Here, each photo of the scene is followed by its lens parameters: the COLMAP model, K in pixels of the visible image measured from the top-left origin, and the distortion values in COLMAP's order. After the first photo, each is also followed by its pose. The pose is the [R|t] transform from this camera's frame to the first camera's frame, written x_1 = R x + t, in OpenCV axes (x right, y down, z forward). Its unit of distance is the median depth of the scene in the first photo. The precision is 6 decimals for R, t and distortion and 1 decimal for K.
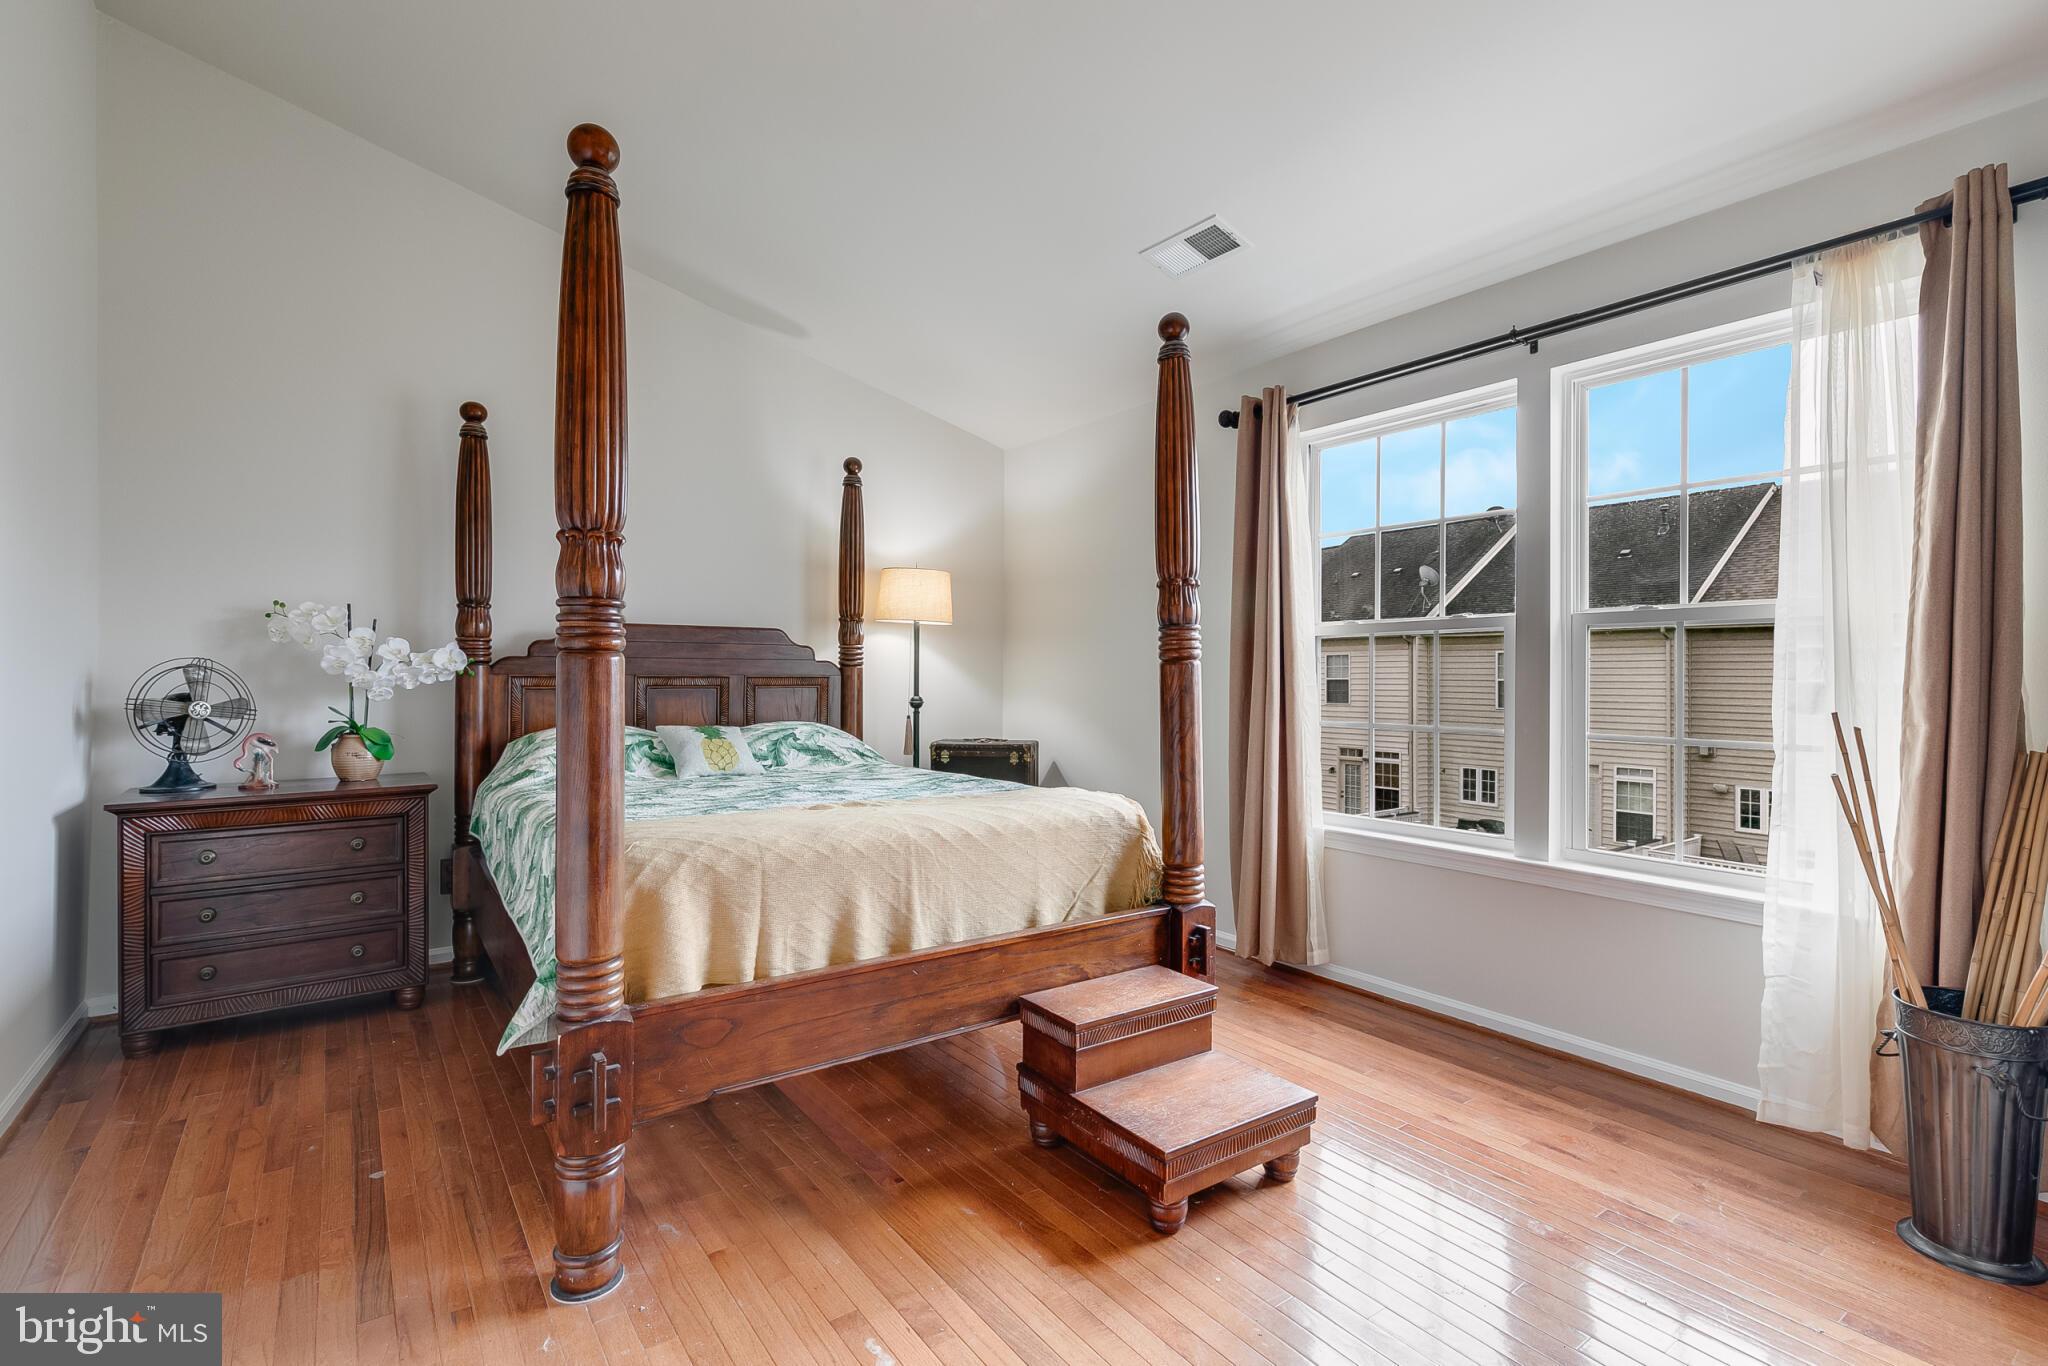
lens RADIAL K [[946.5, 0, 1022.8], [0, 946.5, 668.9], [0, 0, 1]] dist [0.015939, -0.010080]
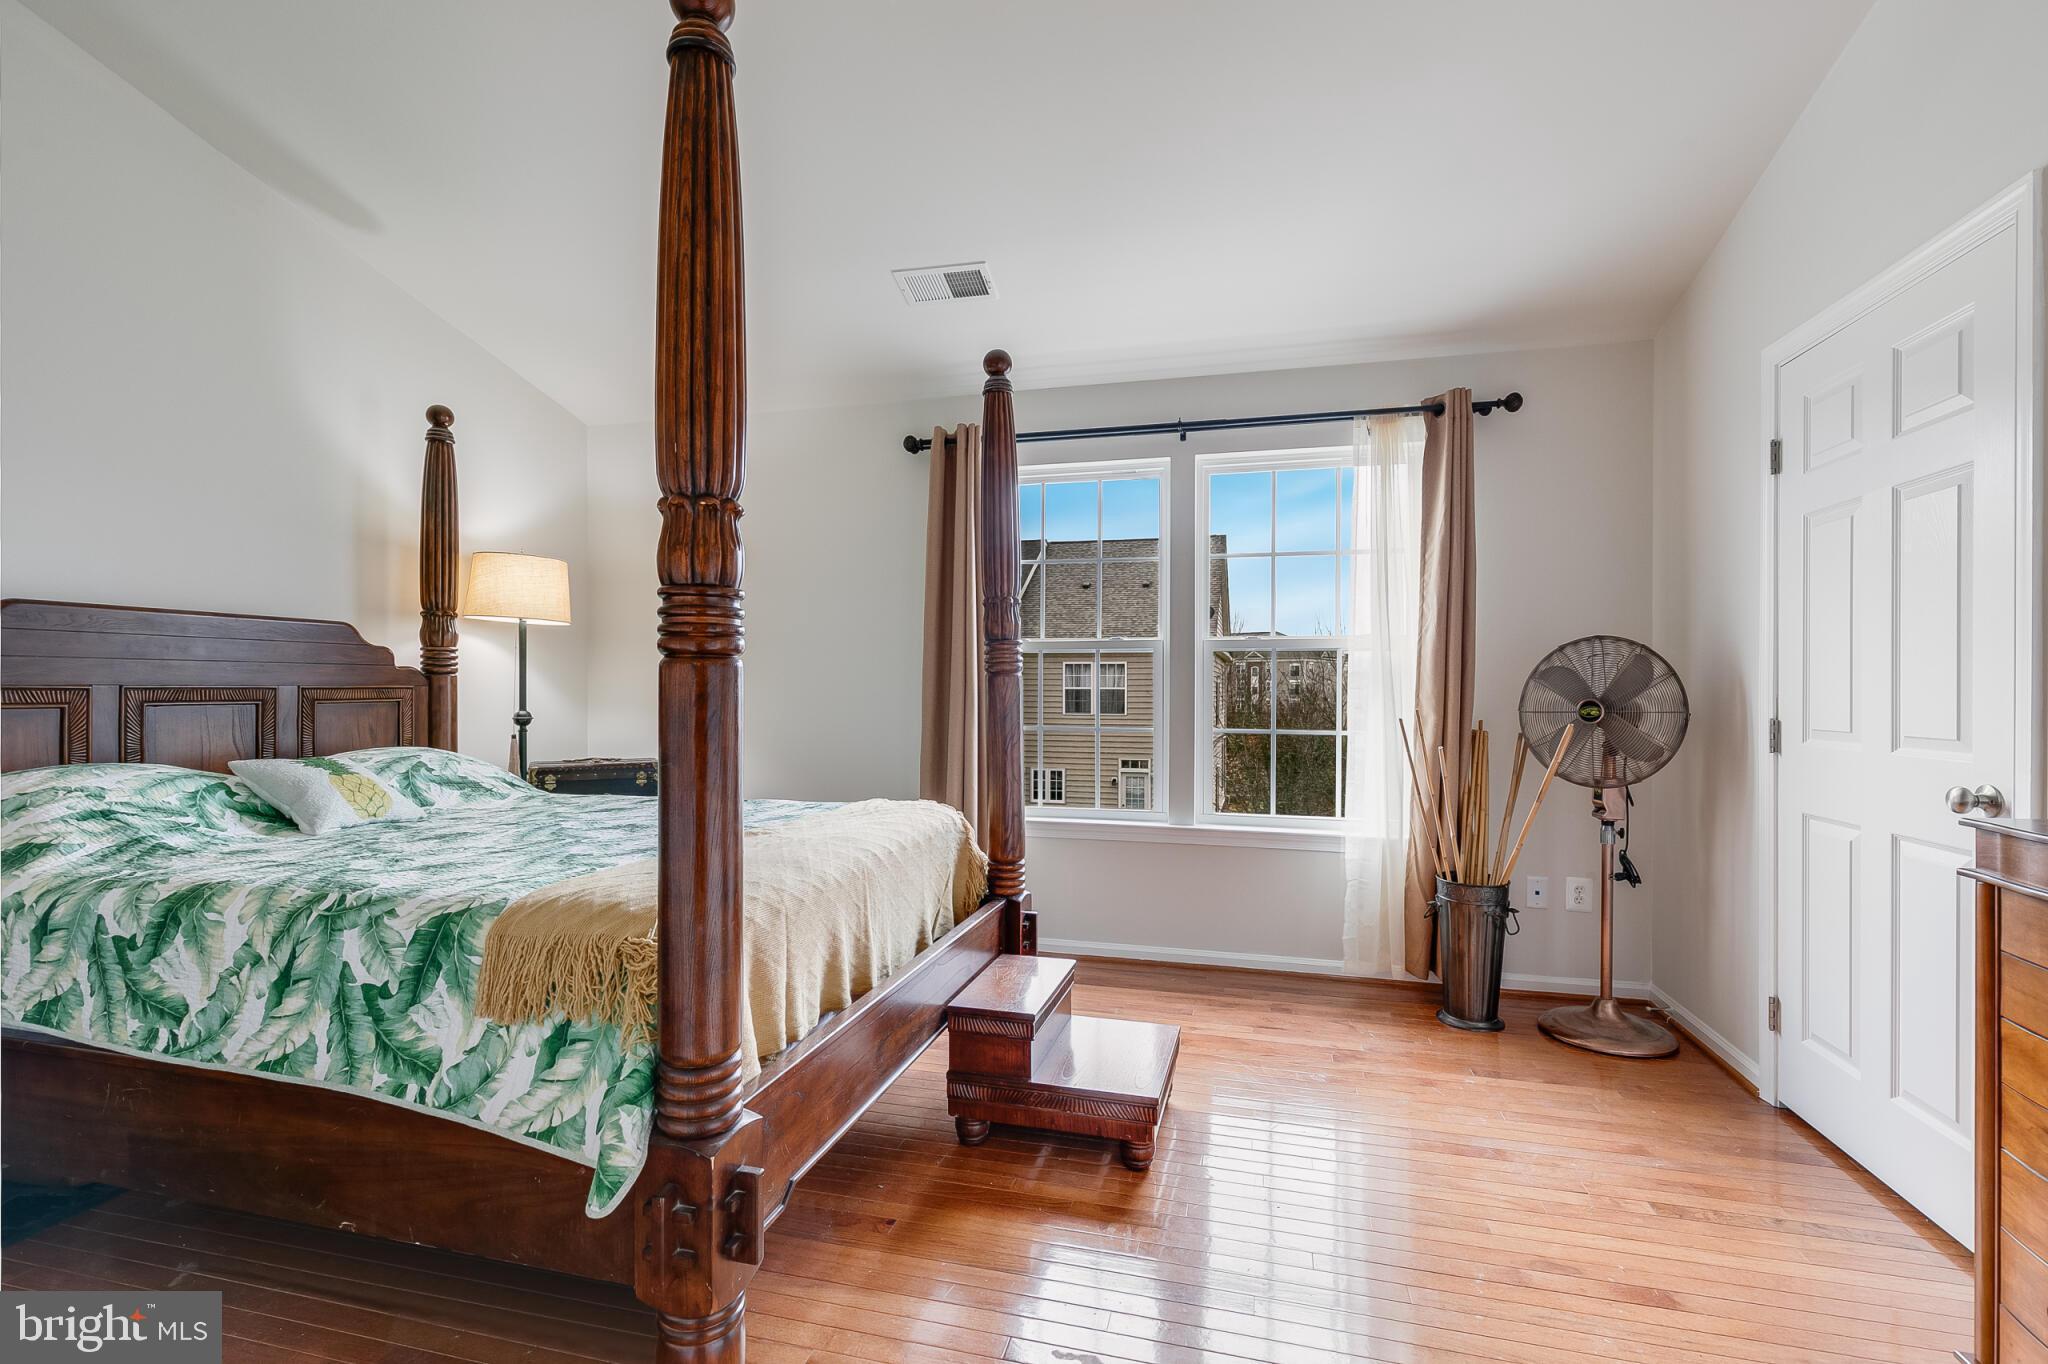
lens RADIAL K [[924.4, 0, 1020.0], [0, 924.4, 688.0], [0, 0, 1]] dist [0.007700, -0.001052]
pose [[0.765122, -0.001756, 0.643883, -0.459050], [-0.004537, 0.999957, 0.008118, 0.000615], [-0.643870, -0.009132, 0.765081, 0.162634]]
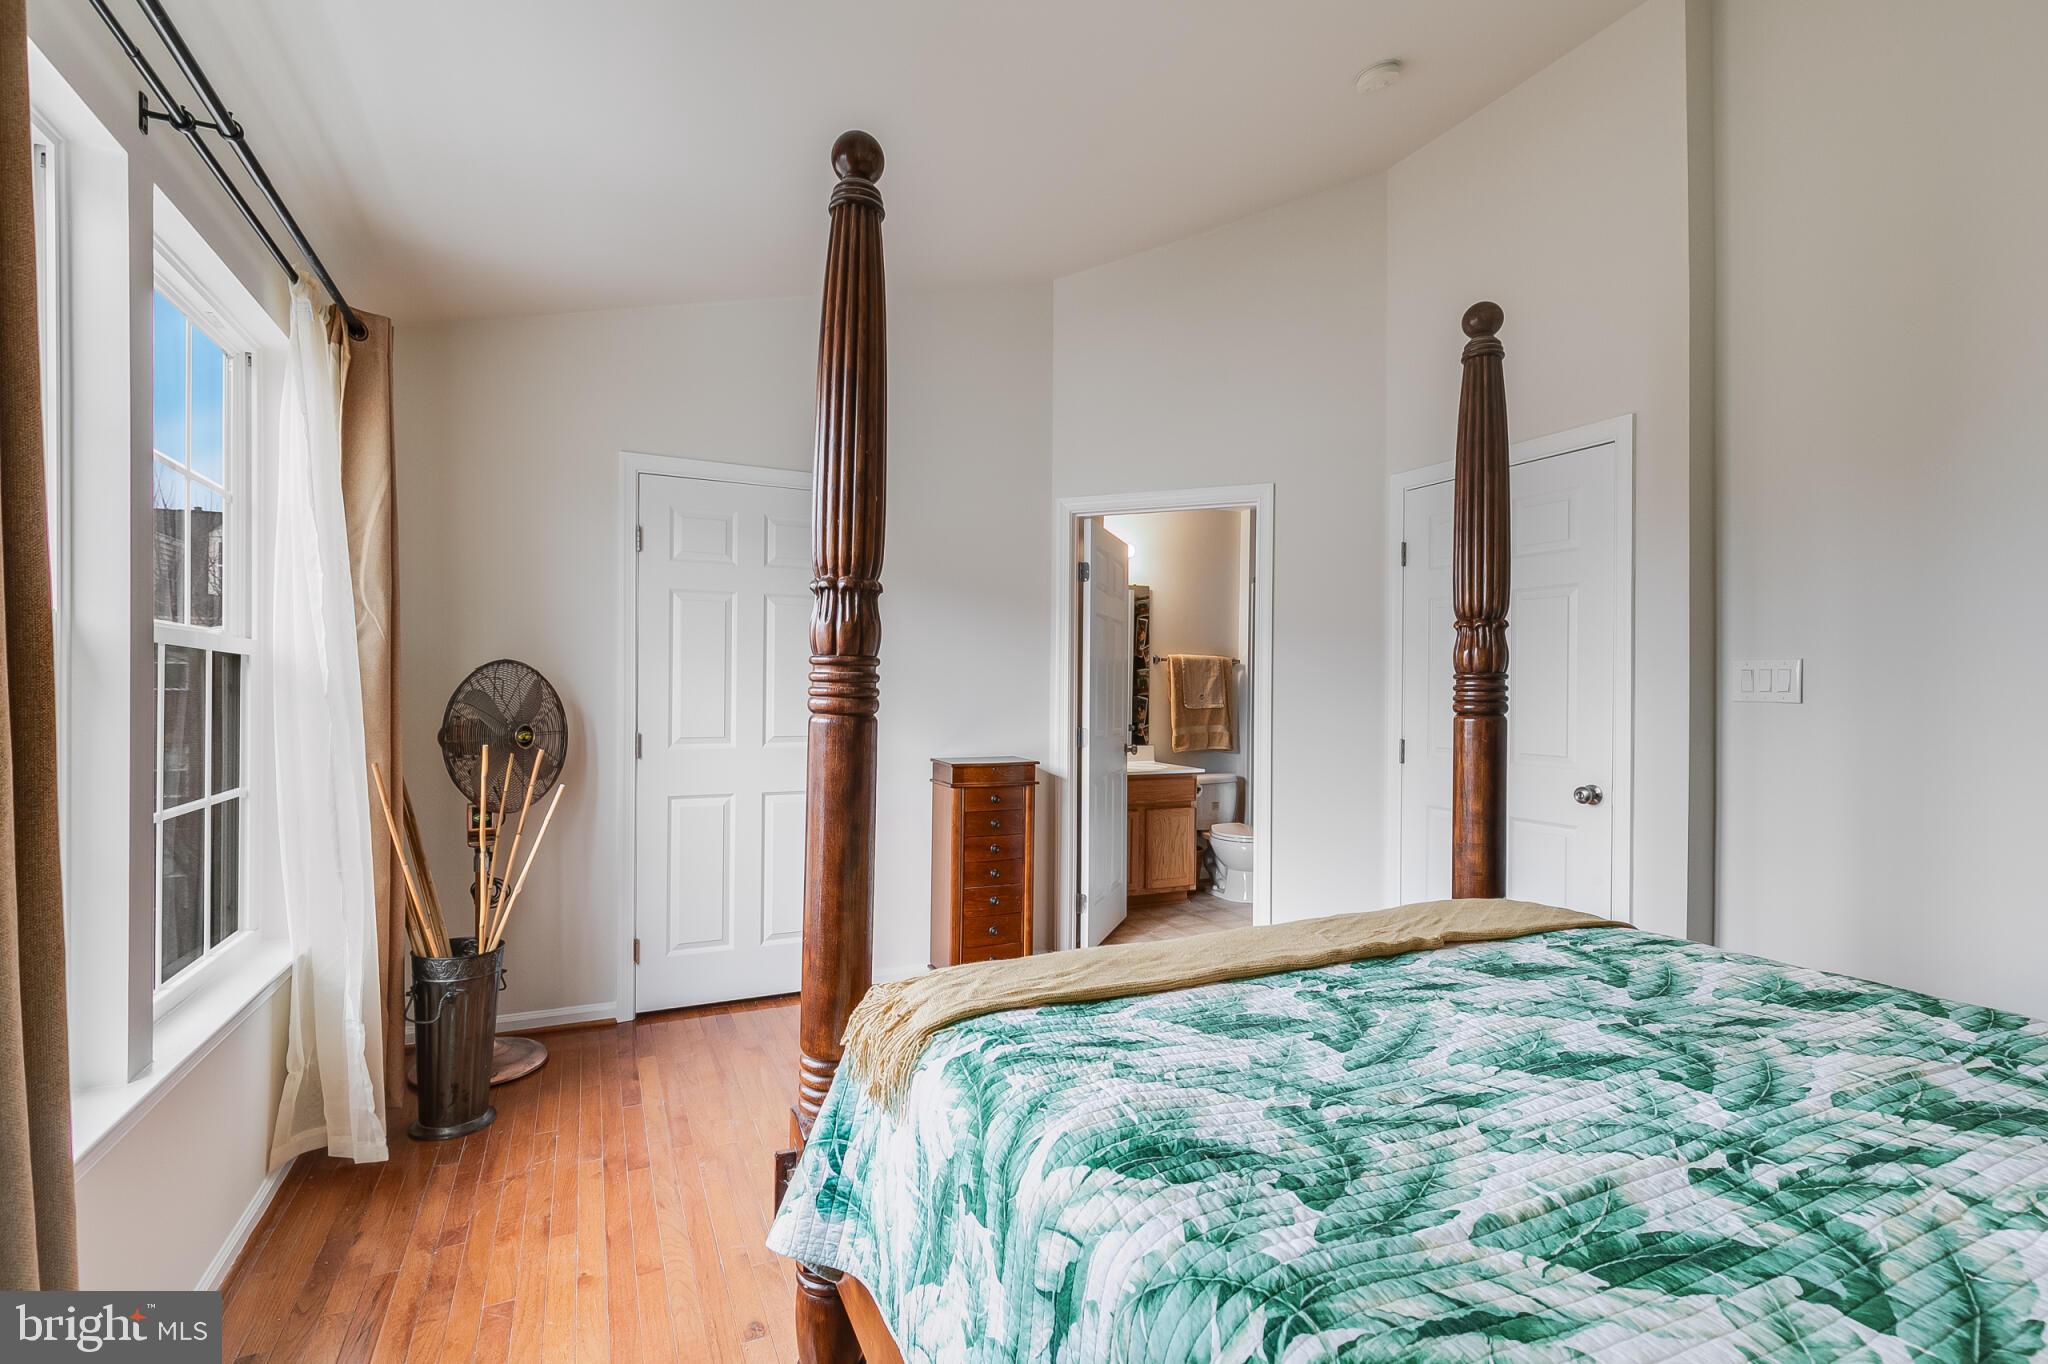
lens RADIAL K [[924.4, 0, 1020.0], [0, 924.4, 688.0], [0, 0, 1]] dist [0.007700, -0.001052]
pose [[-0.983526, -0.014636, 0.180176, -0.047086], [-0.015580, 0.999871, -0.003825, -0.025485], [-0.180096, -0.006569, -0.983627, 1.427985]]
